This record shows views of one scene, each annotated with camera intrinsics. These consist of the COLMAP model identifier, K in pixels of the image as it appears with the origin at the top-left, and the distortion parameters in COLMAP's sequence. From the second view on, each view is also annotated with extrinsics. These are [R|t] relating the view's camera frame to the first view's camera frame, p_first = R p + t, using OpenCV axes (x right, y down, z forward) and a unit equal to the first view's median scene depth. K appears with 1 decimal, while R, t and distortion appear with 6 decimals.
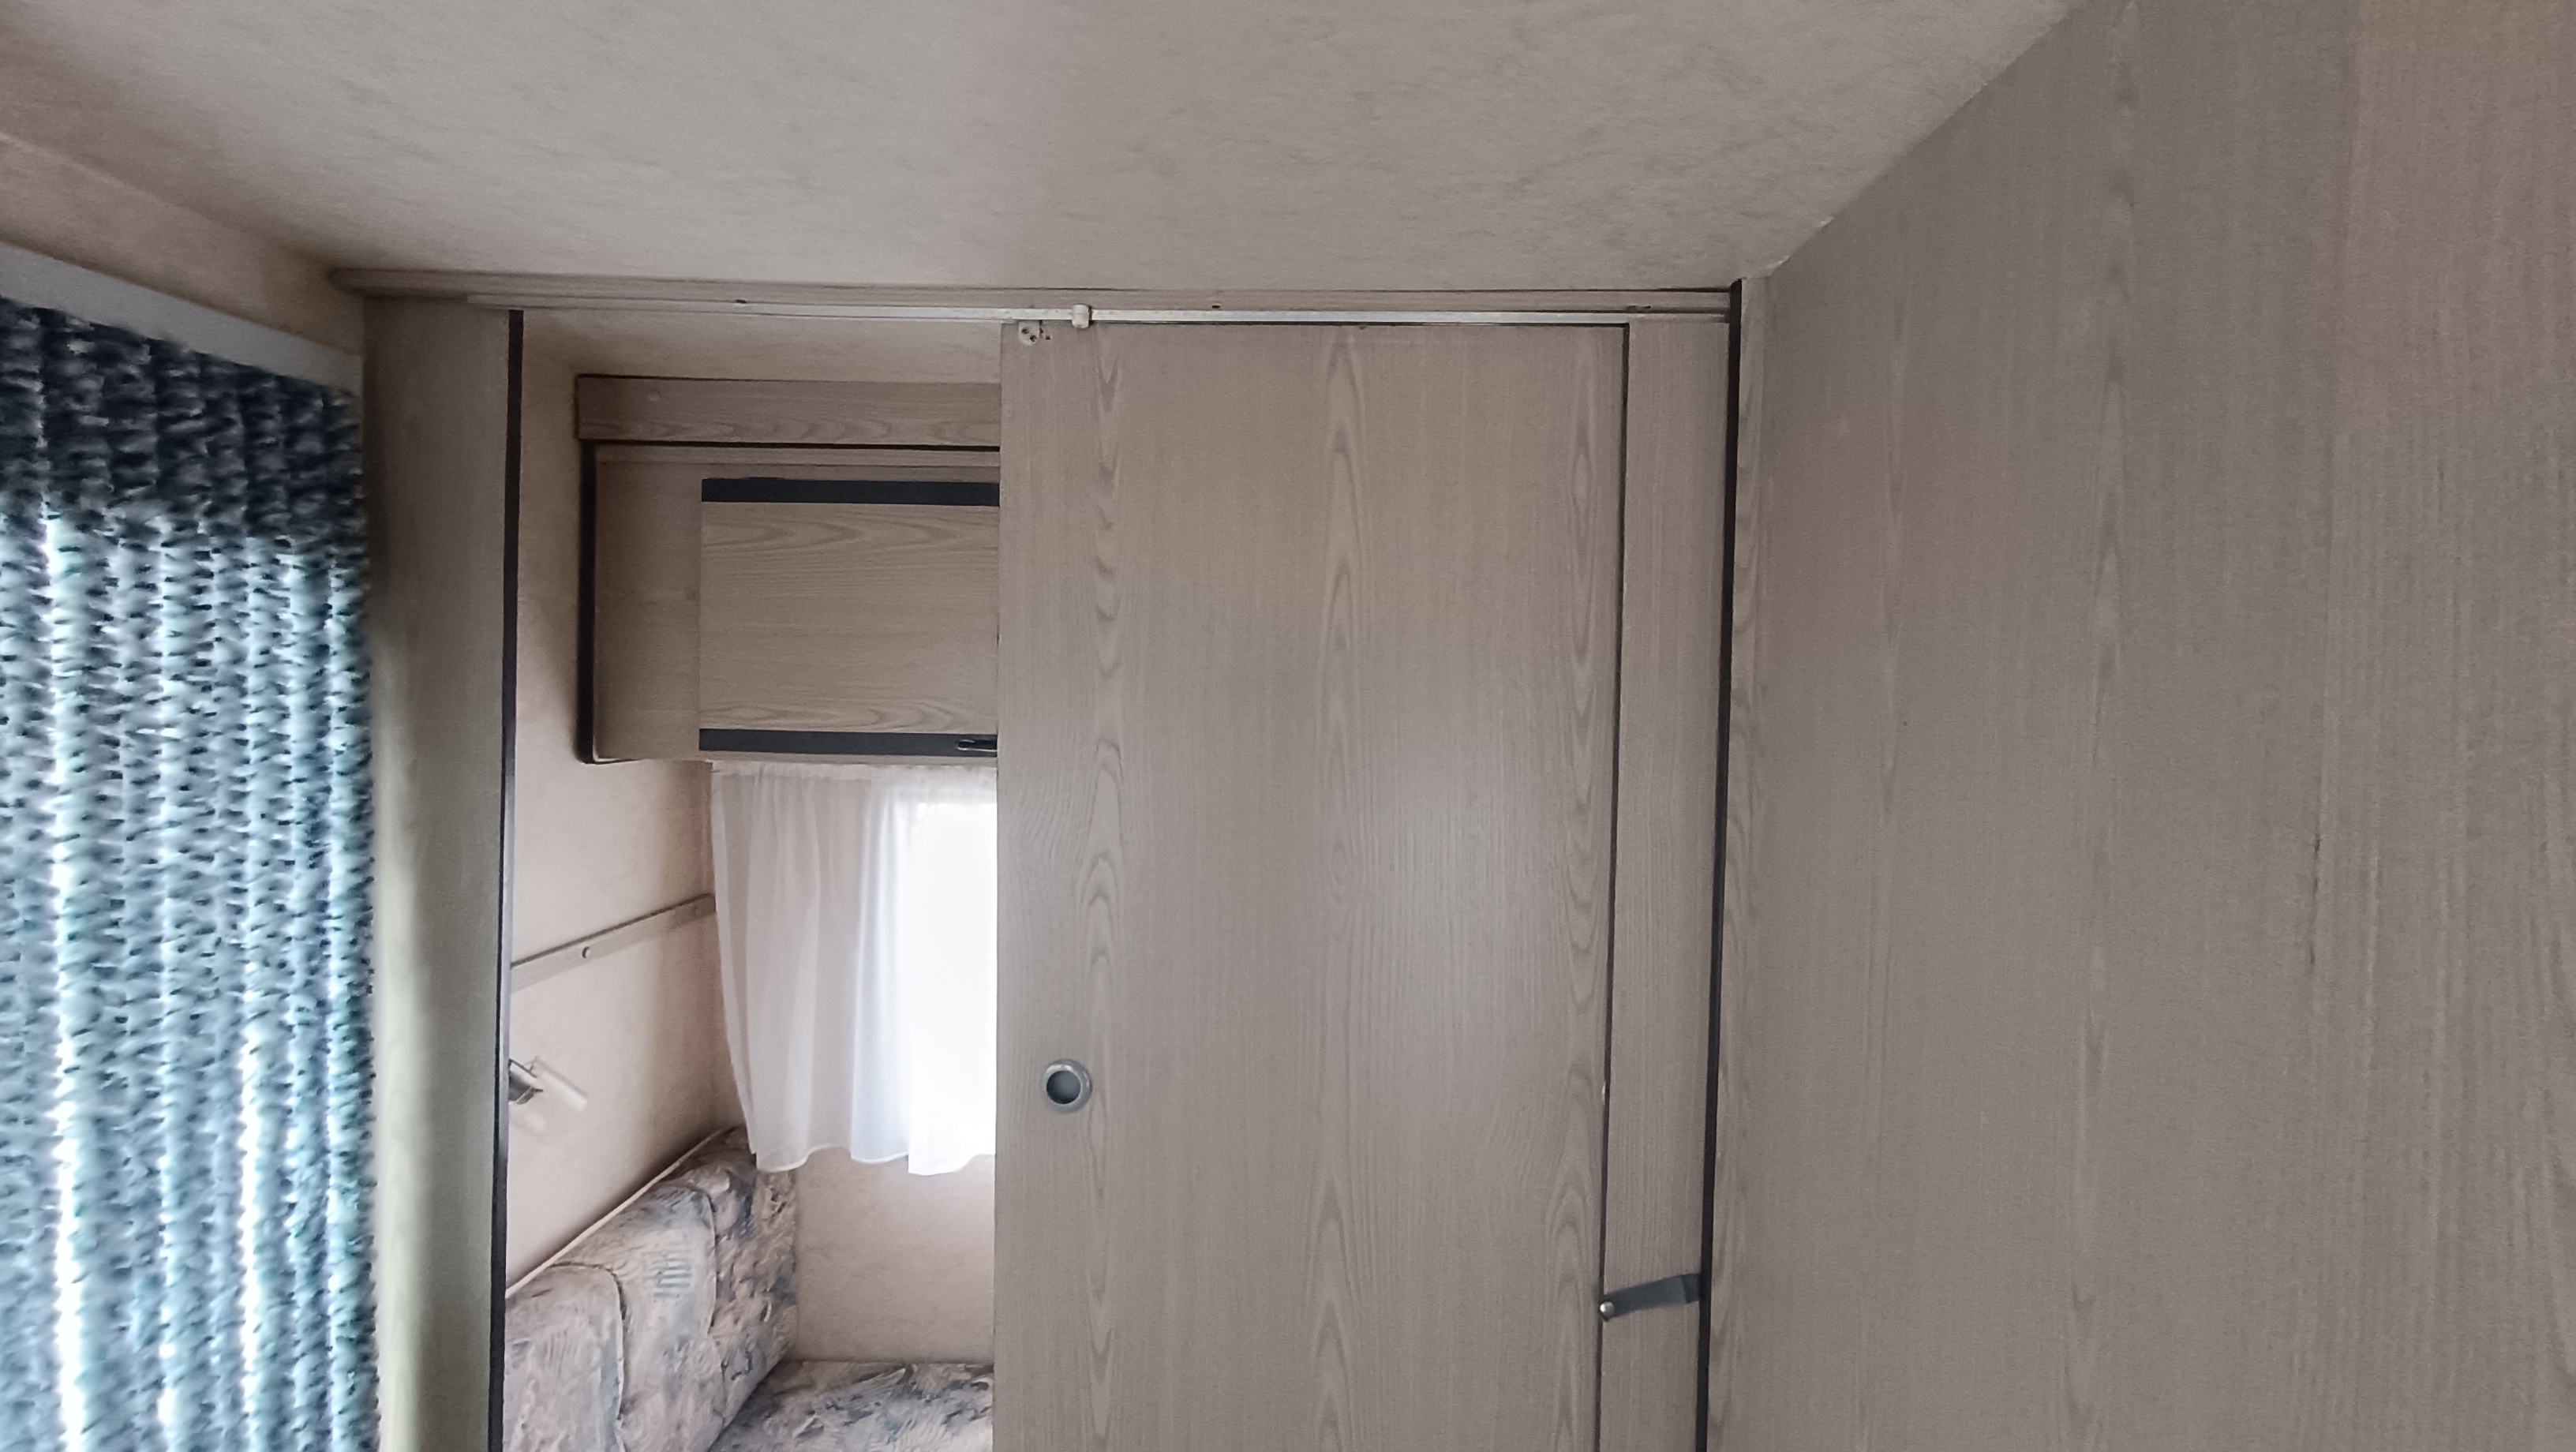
lens RADIAL K [[1160.0, 0, 1287.5], [0, 1160.0, 690.8], [0, 0, 1]] dist [-0.022454, 0.000026]
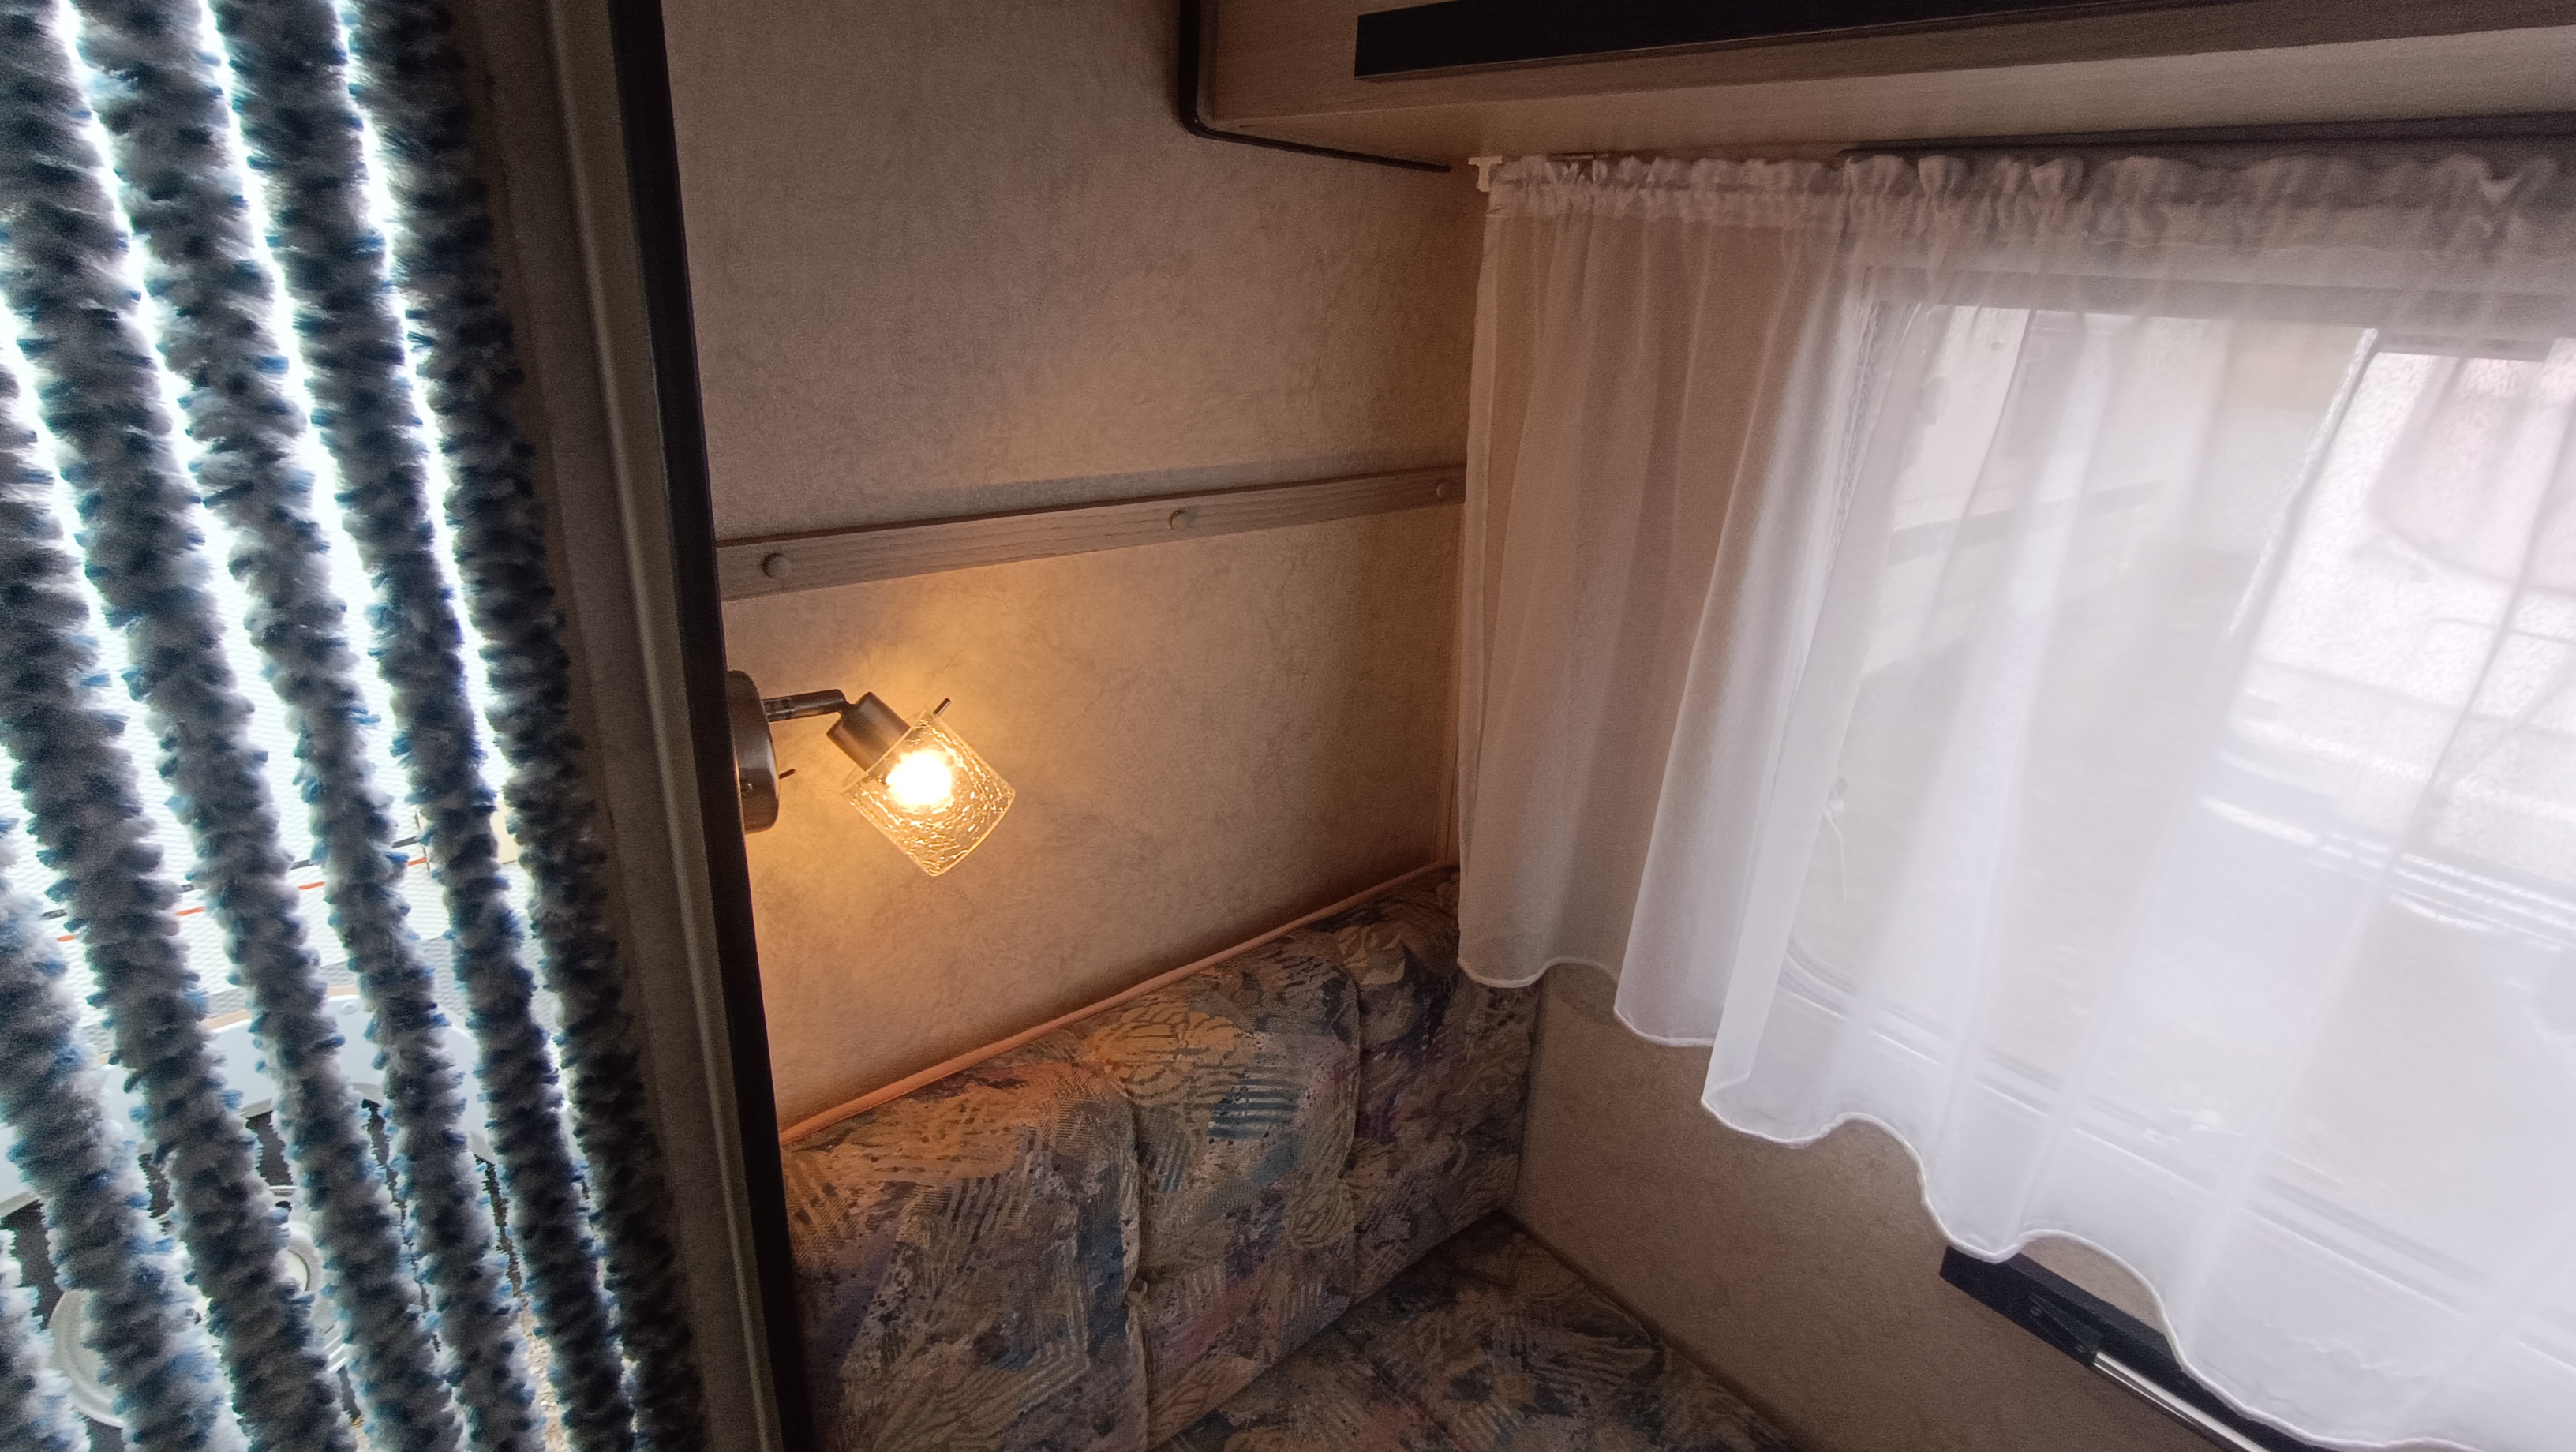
lens RADIAL K [[1160.0, 0, 1287.5], [0, 1160.0, 690.8], [0, 0, 1]] dist [-0.022454, 0.000026]
pose [[0.675869, 0.266807, -0.687034, -0.165487], [-0.055034, 0.947843, 0.313952, 0.117928], [0.734964, -0.174380, 0.655301, 0.603490]]
